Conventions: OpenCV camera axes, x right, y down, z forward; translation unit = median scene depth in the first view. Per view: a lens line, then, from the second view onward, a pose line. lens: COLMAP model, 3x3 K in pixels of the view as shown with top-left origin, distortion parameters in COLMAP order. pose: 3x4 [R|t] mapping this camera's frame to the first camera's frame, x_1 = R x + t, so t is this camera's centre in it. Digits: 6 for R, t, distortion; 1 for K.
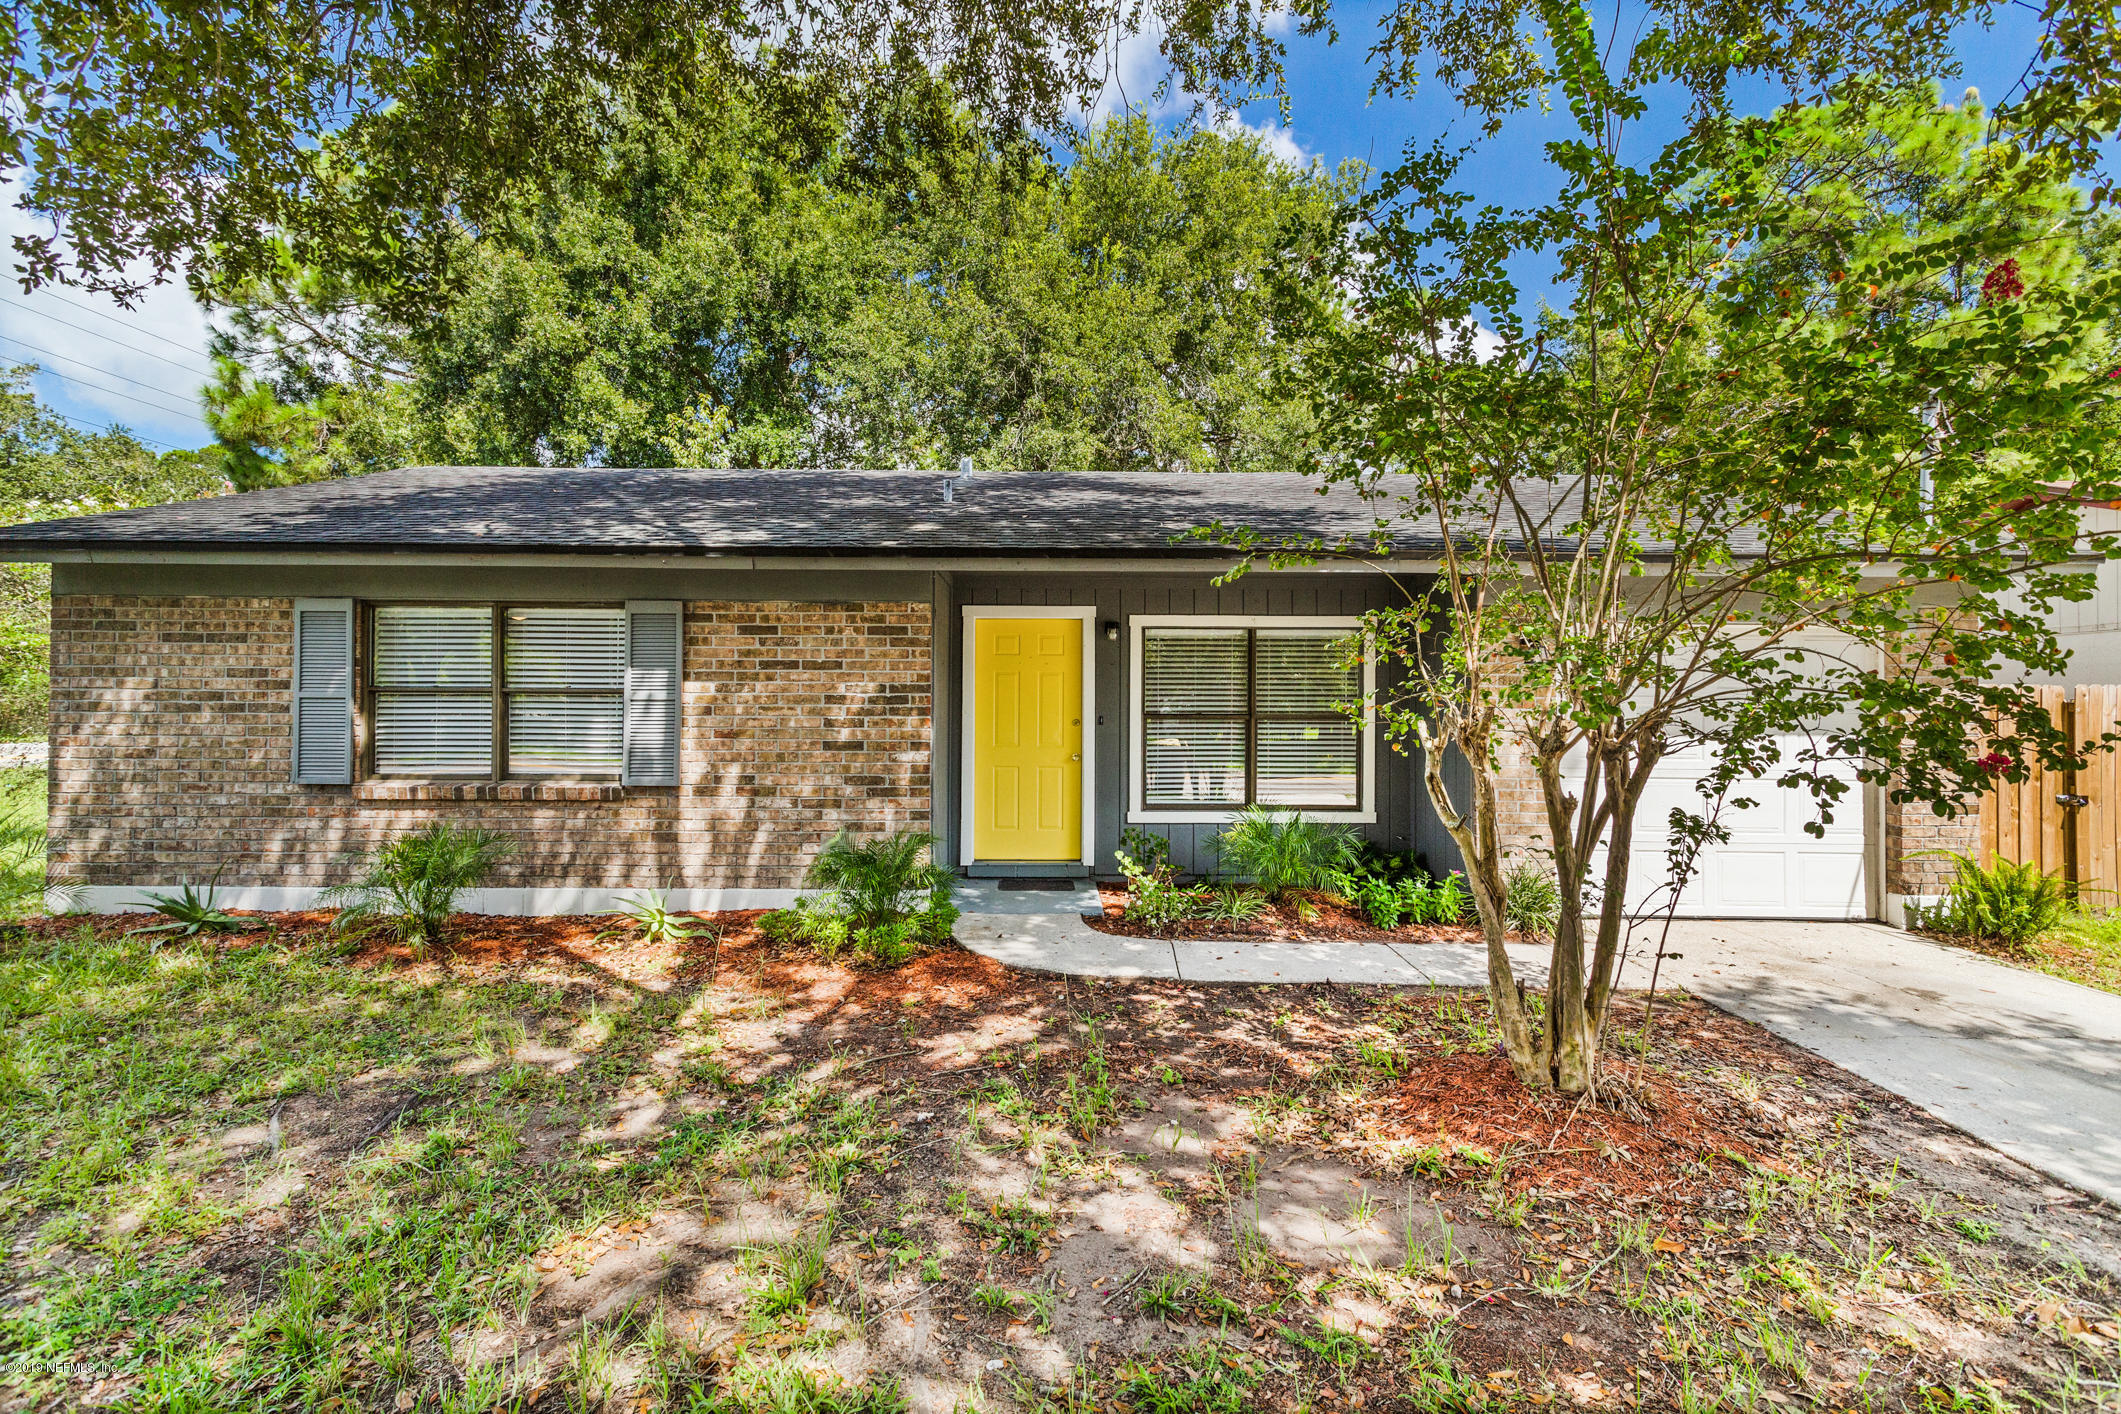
lens RADIAL K [[1043.6, 0, 1057.7], [0, 1043.6, 699.5], [0, 0, 1]] dist [-0.000512, 0.003124]
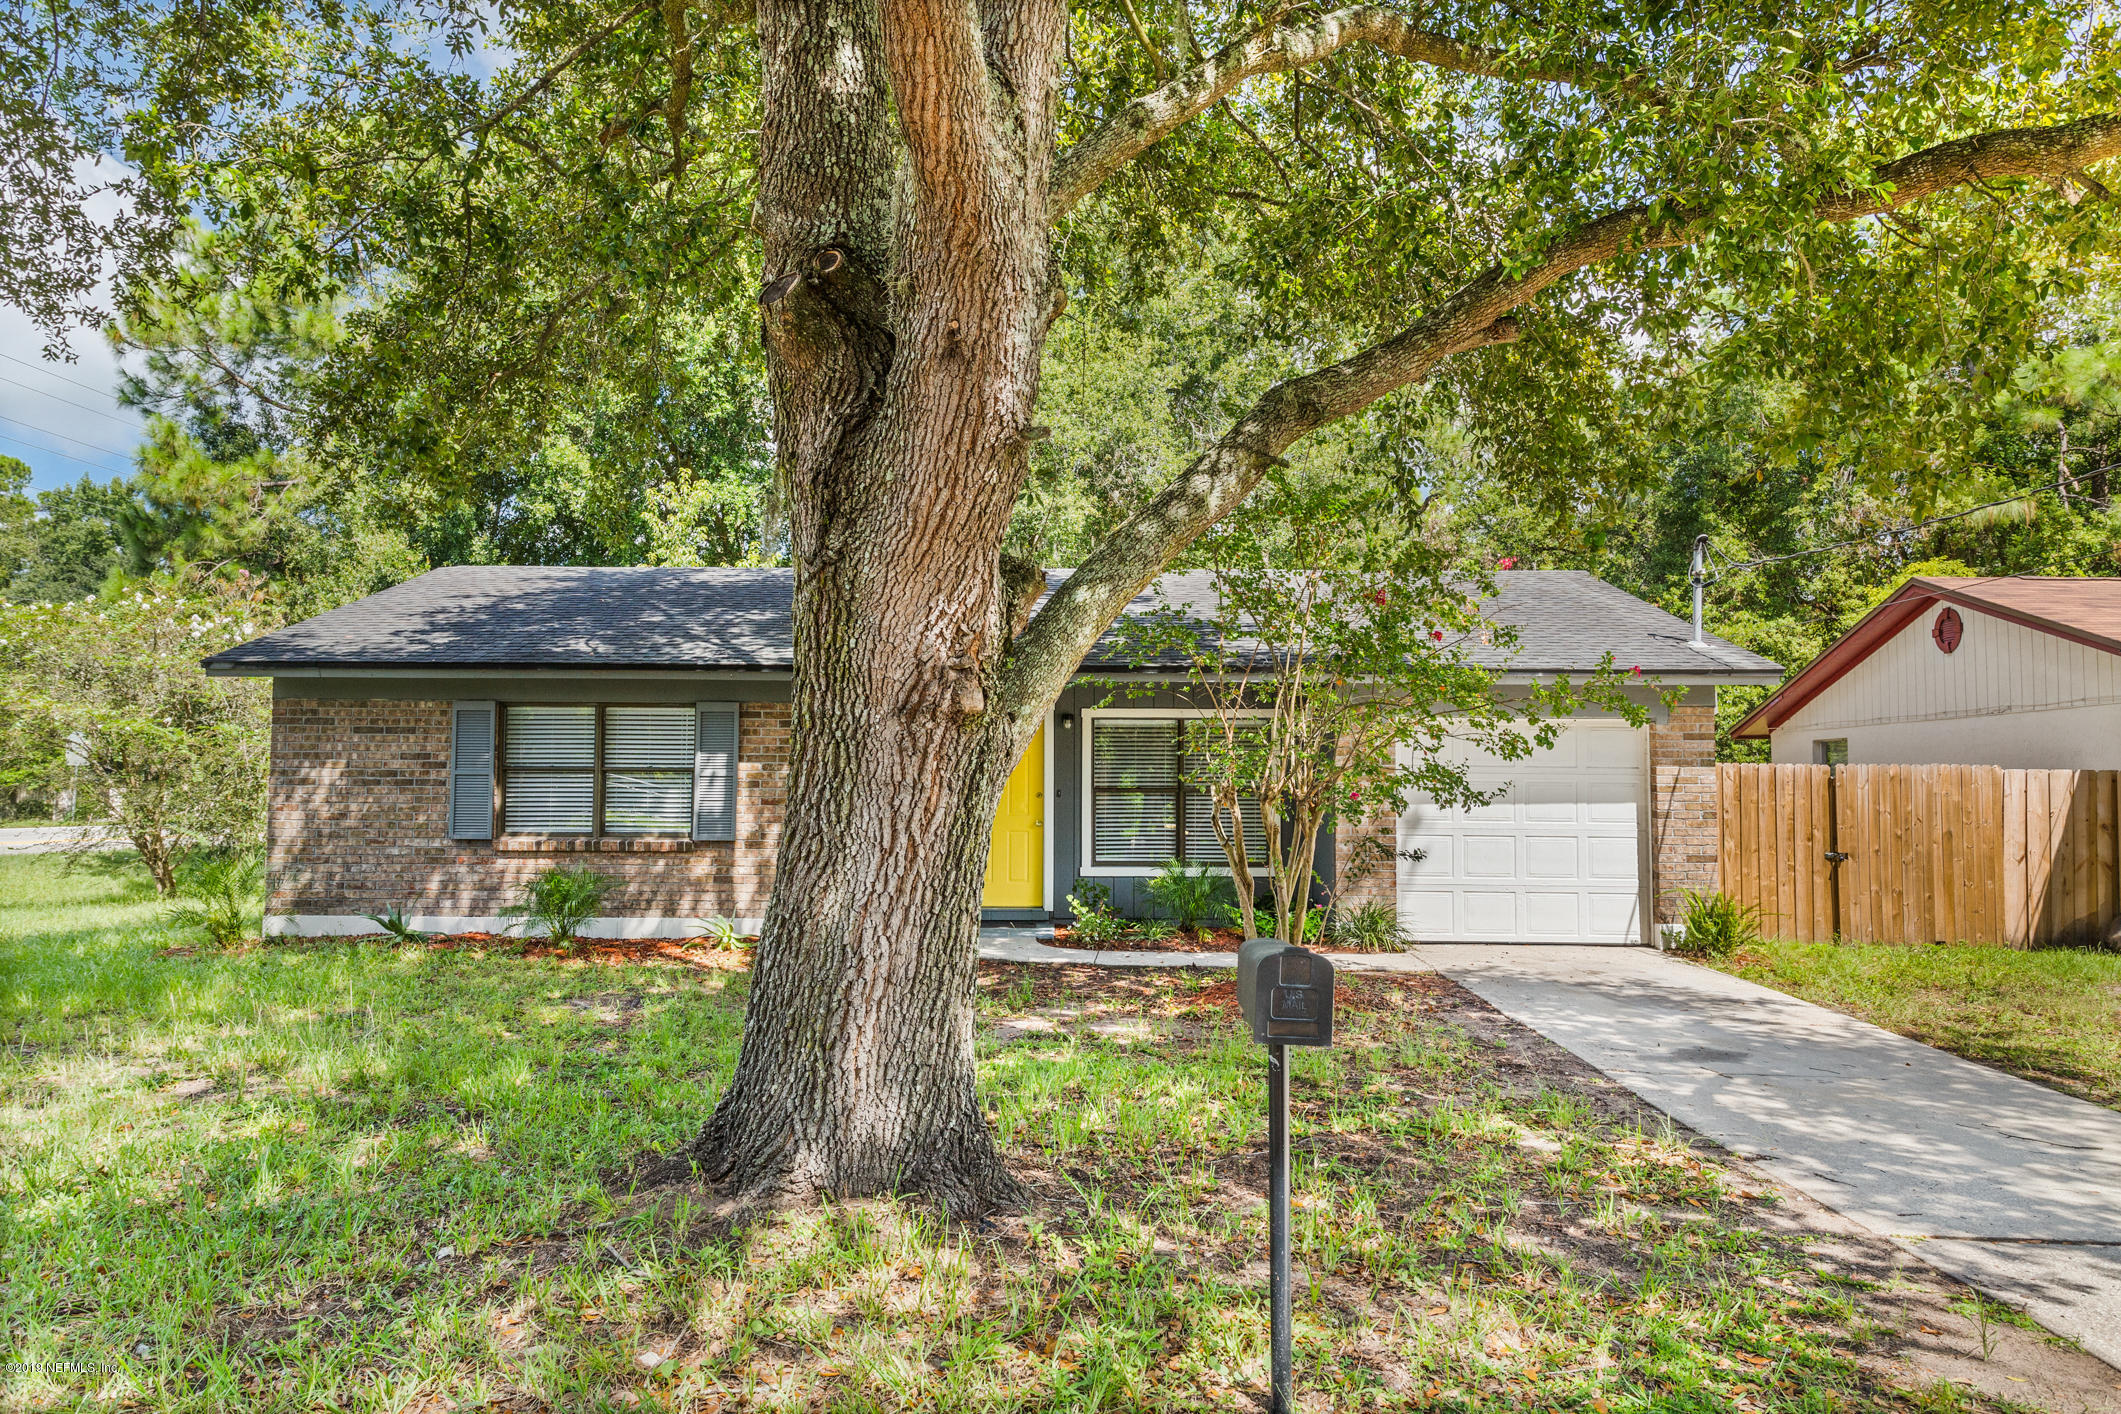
lens RADIAL K [[1472.2, 0, 1060.9], [0, 1472.2, 719.5], [0, 0, 1]] dist [-0.007087, 0.000401]
pose [[0.999930, -0.001088, -0.011790, 0.075932], [0.000565, 0.999020, -0.044265, 0.011545], [0.011827, 0.044255, 0.998950, -0.877826]]
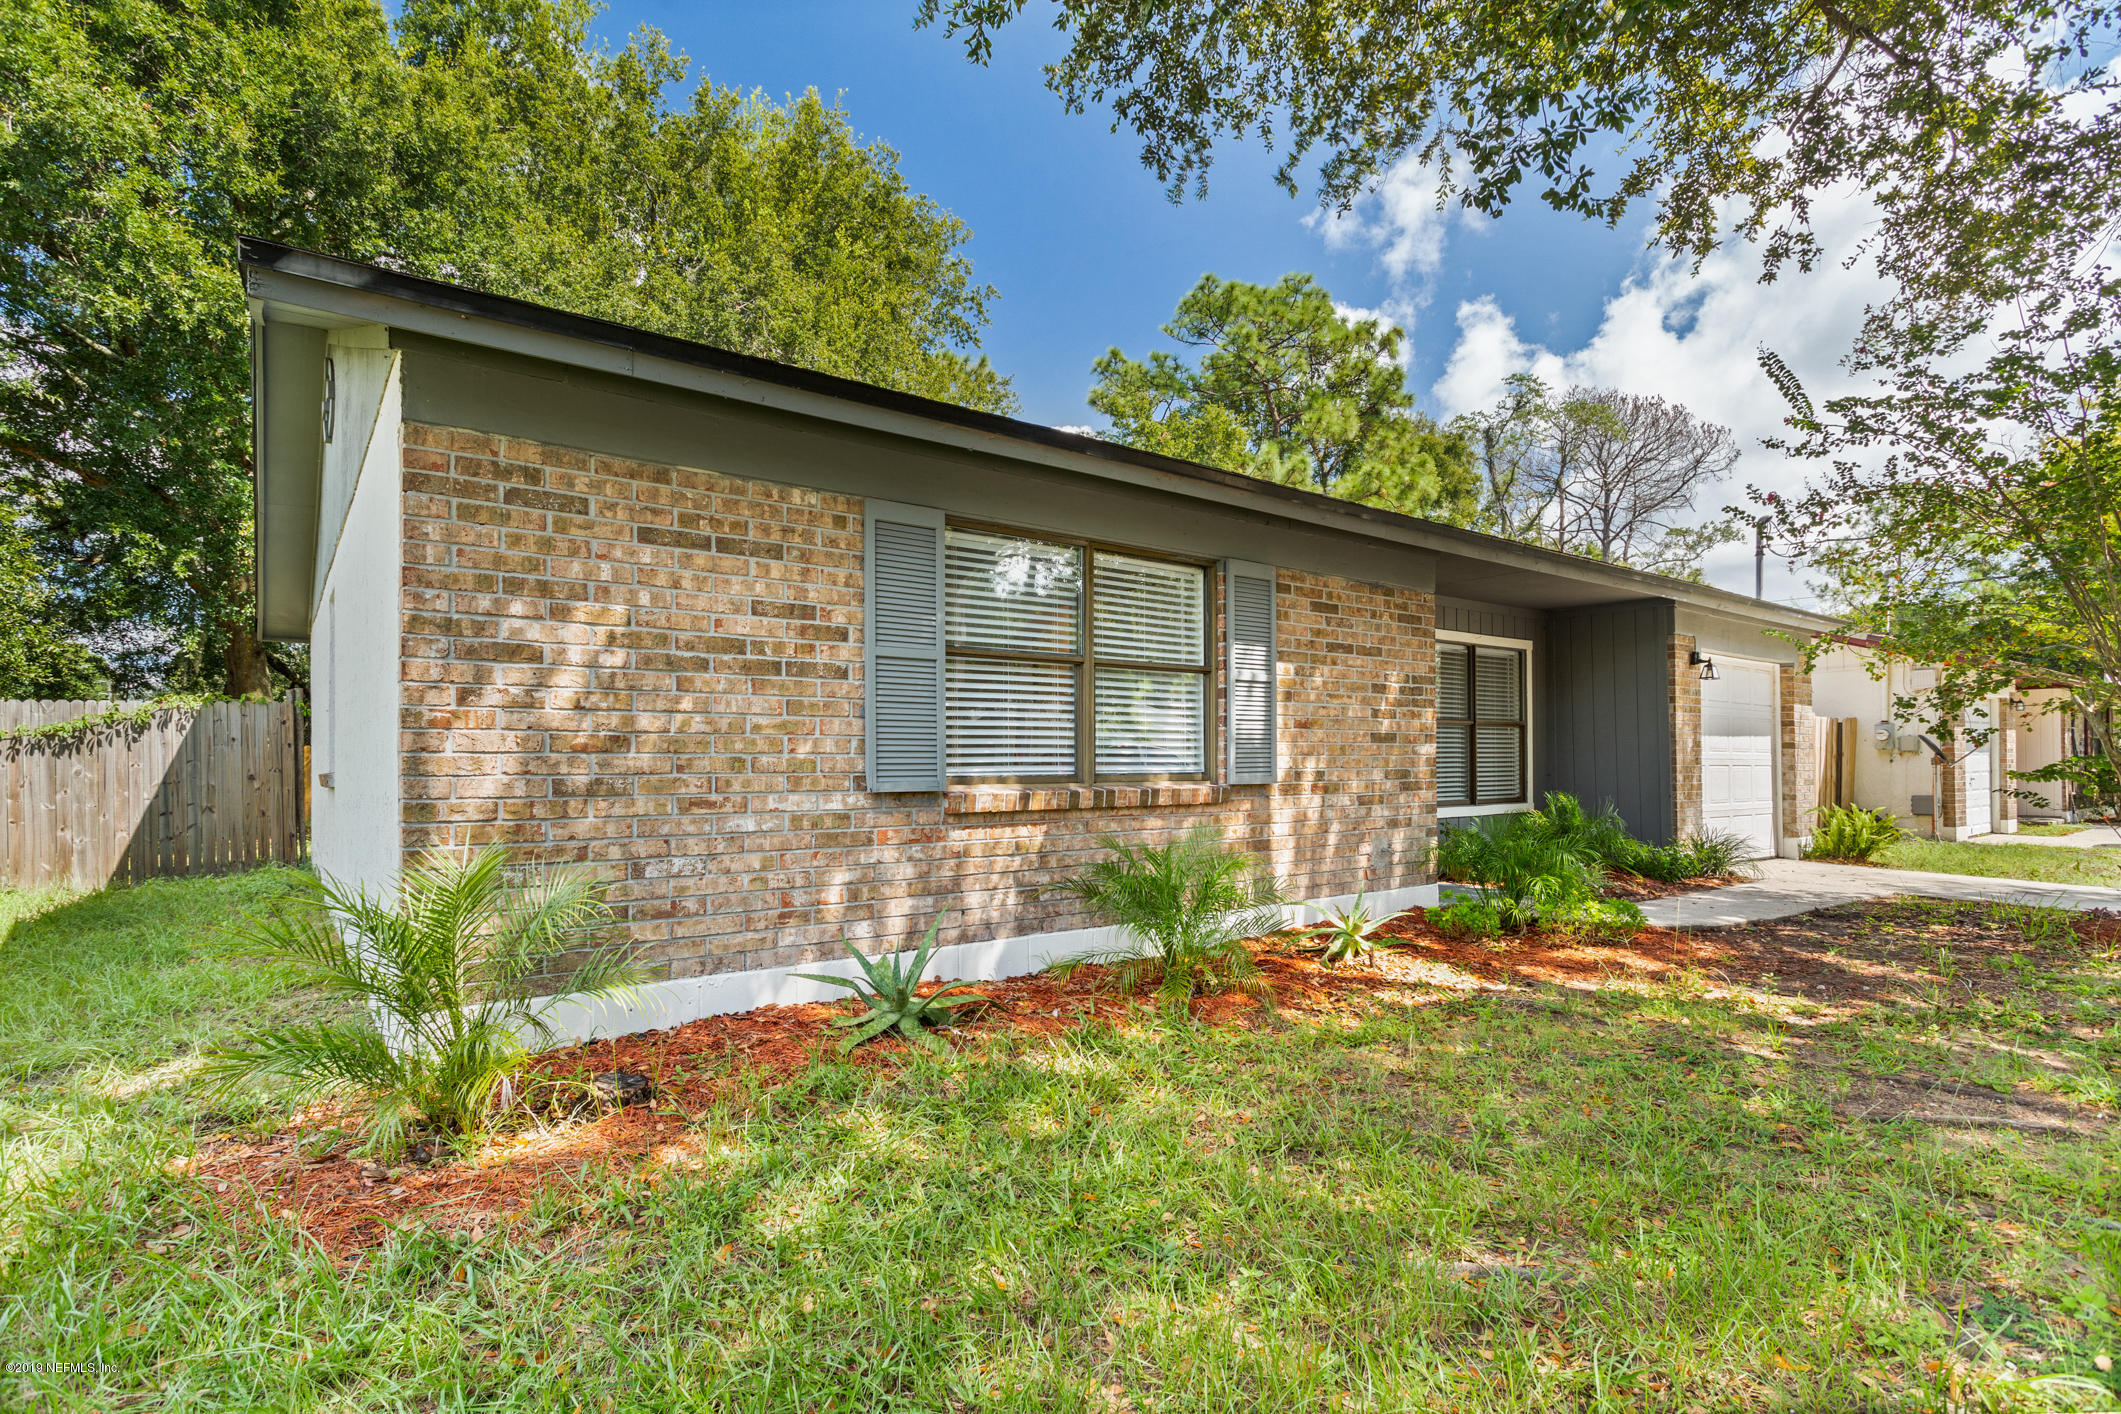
lens RADIAL K [[1043.6, 0, 1056.7], [0, 1043.6, 769.6], [0, 0, 1]] dist [-0.000512, 0.003124]
pose [[0.798574, -0.012574, 0.601765, -1.011569], [0.008059, 0.999916, 0.010199, 0.061010], [-0.601842, -0.003295, 0.798608, 0.425774]]
